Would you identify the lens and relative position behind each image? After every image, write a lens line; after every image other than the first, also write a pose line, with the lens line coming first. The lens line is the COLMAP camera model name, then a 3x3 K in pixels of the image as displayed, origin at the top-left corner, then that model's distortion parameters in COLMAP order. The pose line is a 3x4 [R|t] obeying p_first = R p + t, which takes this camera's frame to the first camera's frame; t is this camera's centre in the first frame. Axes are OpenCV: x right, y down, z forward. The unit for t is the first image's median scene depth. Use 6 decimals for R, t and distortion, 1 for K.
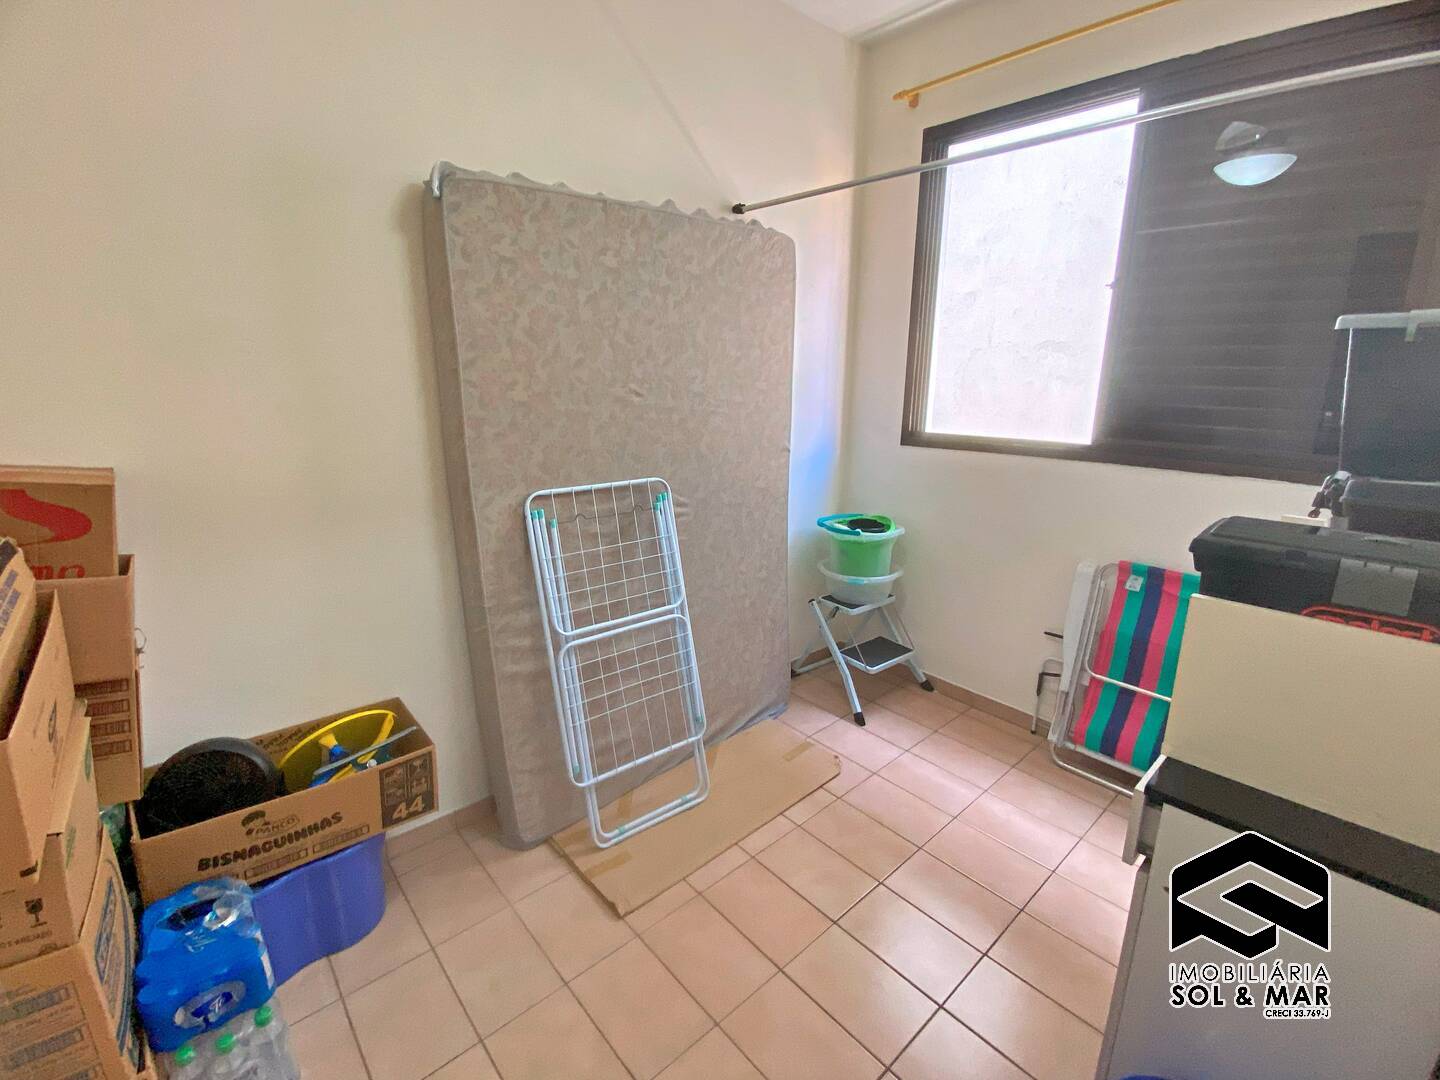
lens RADIAL K [[639.0, 0, 731.4], [0, 639.0, 544.6], [0, 0, 1]] dist [0.026049, -0.024230]
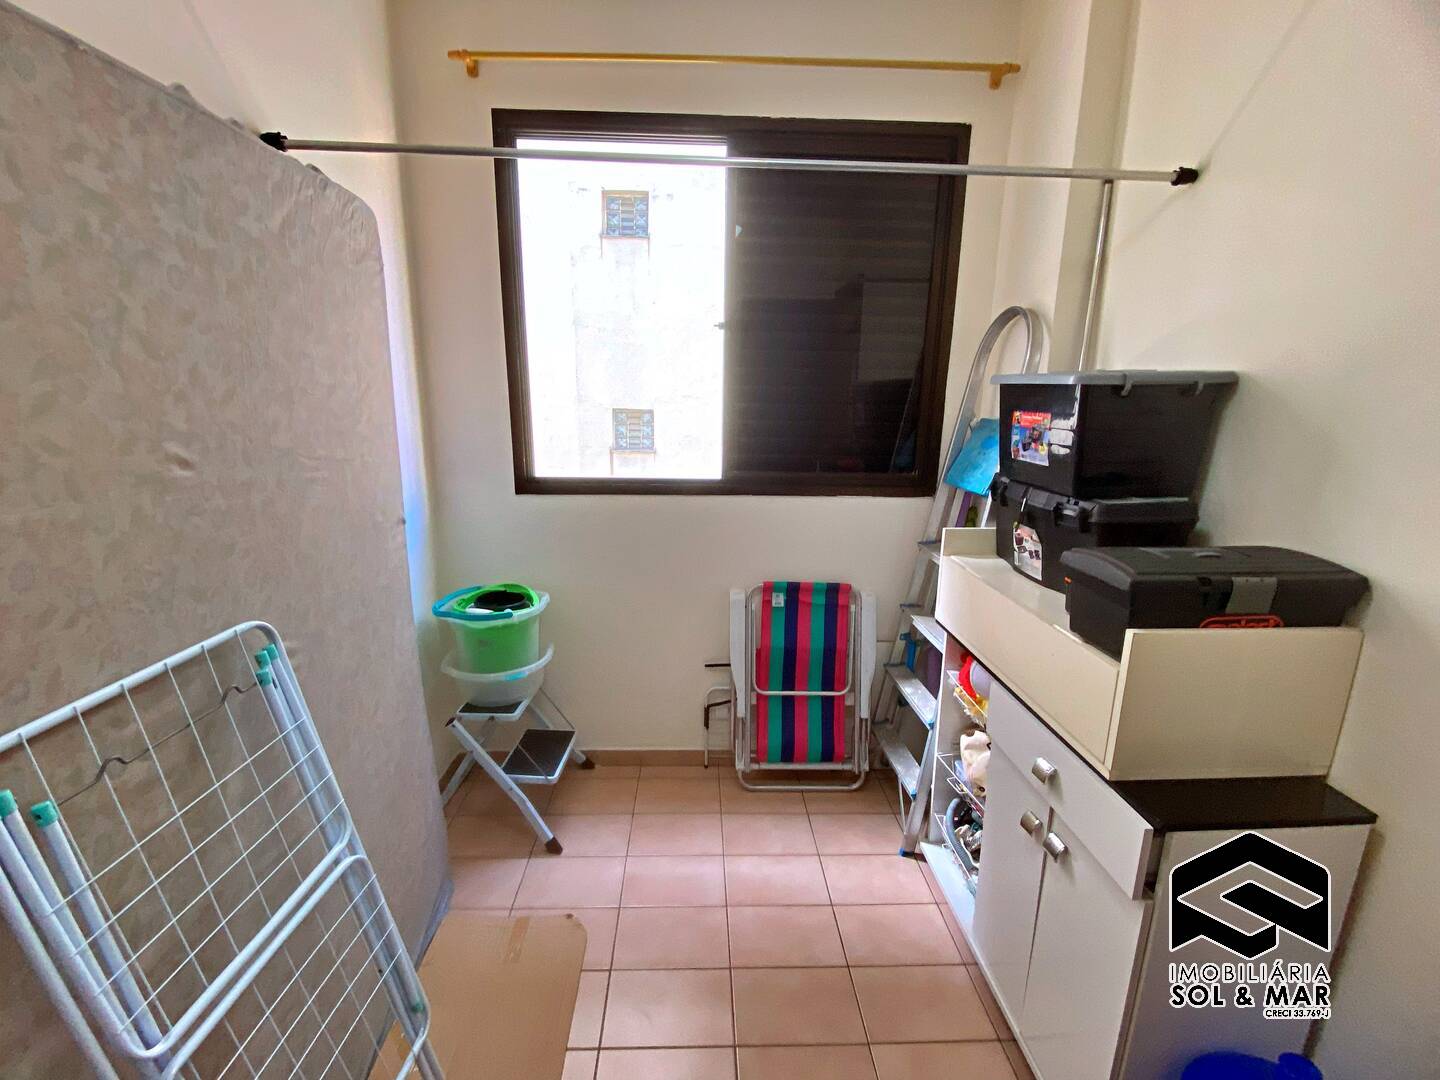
lens RADIAL K [[639.0, 0, 729.5], [0, 639.0, 538.4], [0, 0, 1]] dist [0.026049, -0.024230]
pose [[0.644755, -0.161814, 0.747066, -0.234817], [0.187942, 0.980894, 0.050258, -0.119239], [-0.740925, 0.108000, 0.662847, 0.358299]]
